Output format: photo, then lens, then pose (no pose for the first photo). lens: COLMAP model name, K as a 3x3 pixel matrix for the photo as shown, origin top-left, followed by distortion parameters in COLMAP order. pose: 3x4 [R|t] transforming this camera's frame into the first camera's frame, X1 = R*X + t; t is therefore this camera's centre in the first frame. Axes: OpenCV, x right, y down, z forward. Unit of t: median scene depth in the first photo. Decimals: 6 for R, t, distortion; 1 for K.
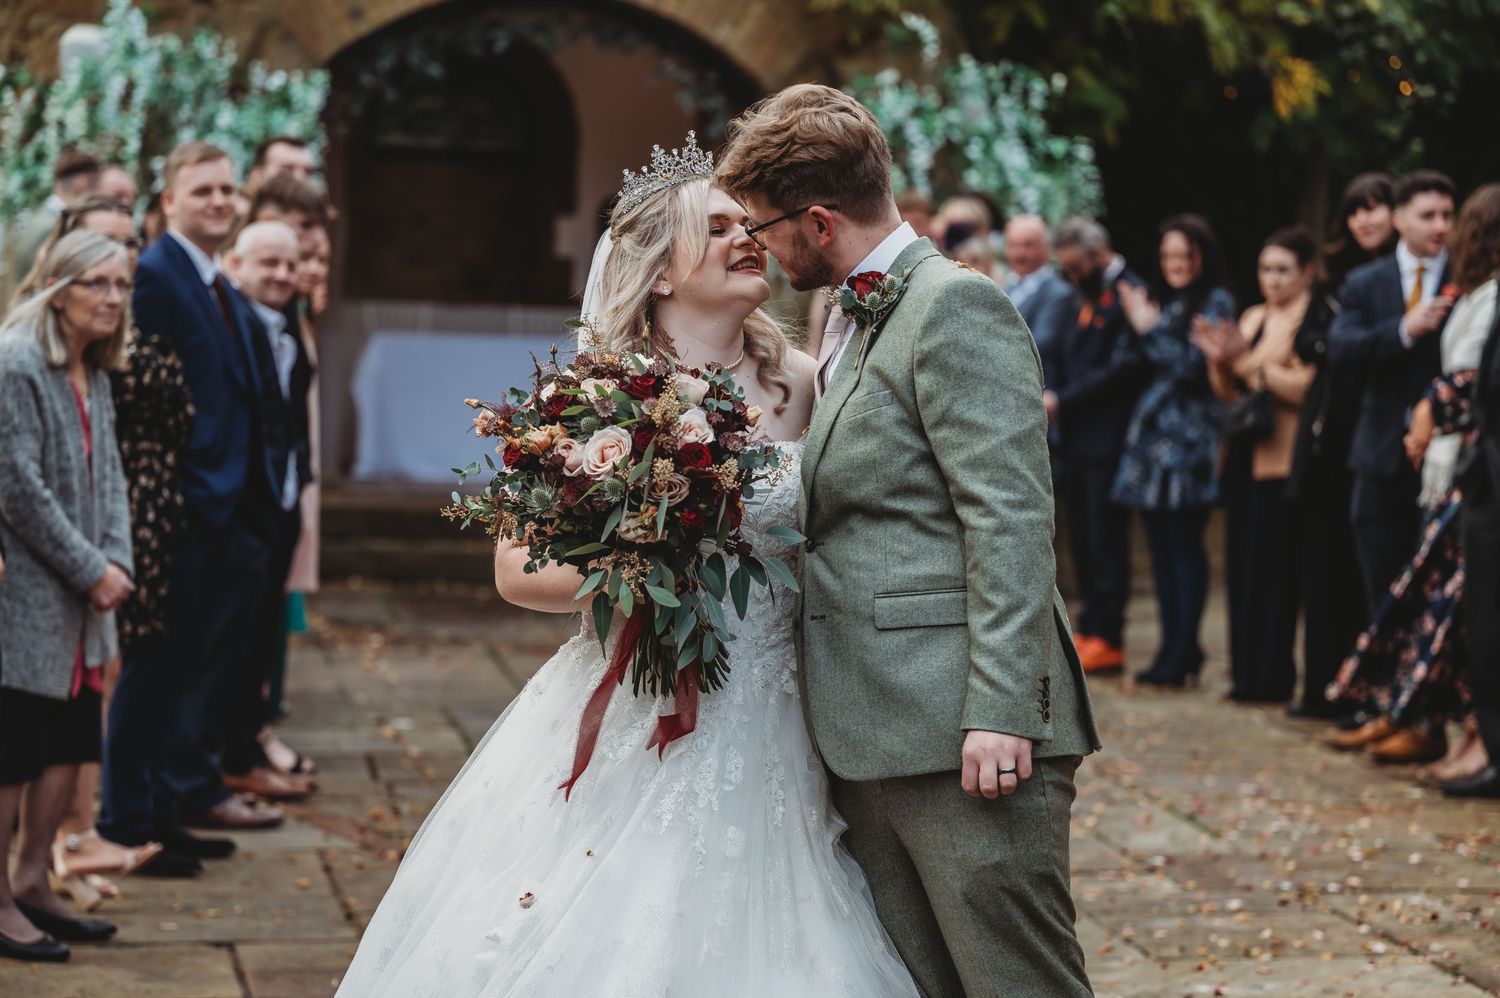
lens RADIAL K [[4179.1, 0, 745.7], [0, 4179.1, 499.5], [0, 0, 1]] dist [0.244423, 0.000000]
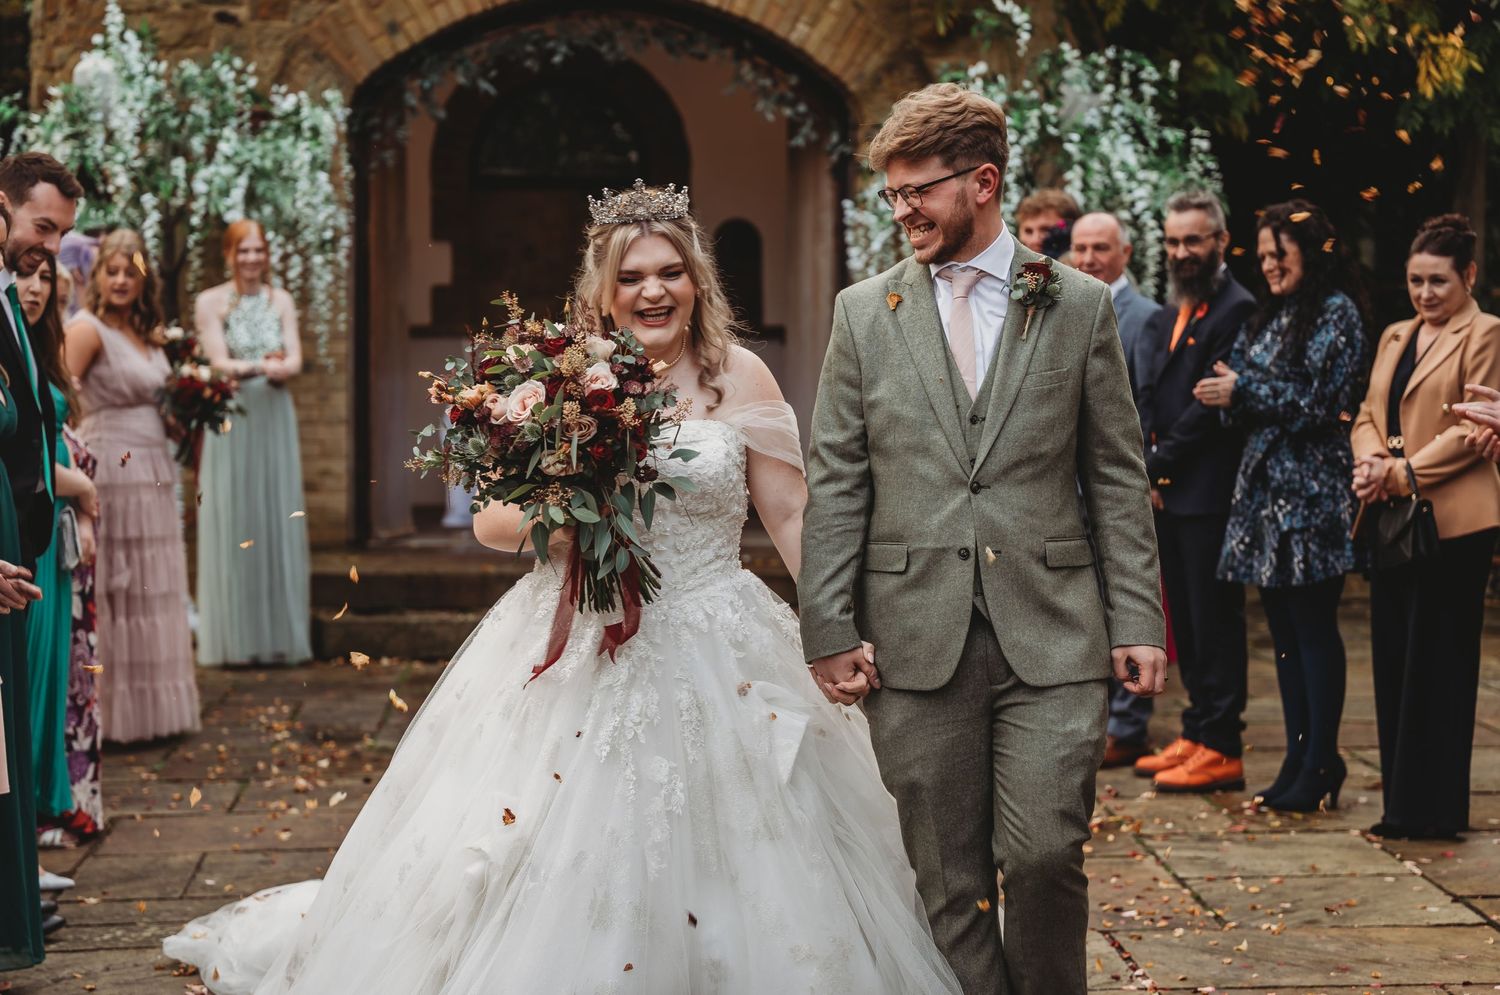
lens RADIAL K [[3131.7, 0, 714.1], [0, 3131.7, 483.0], [0, 0, 1]] dist [0.137567, 0.000000]
pose [[0.994531, -0.031944, -0.099433, 0.042709], [0.032589, 0.999457, 0.004871, -0.018309], [0.099224, -0.008085, 0.995032, 0.334347]]
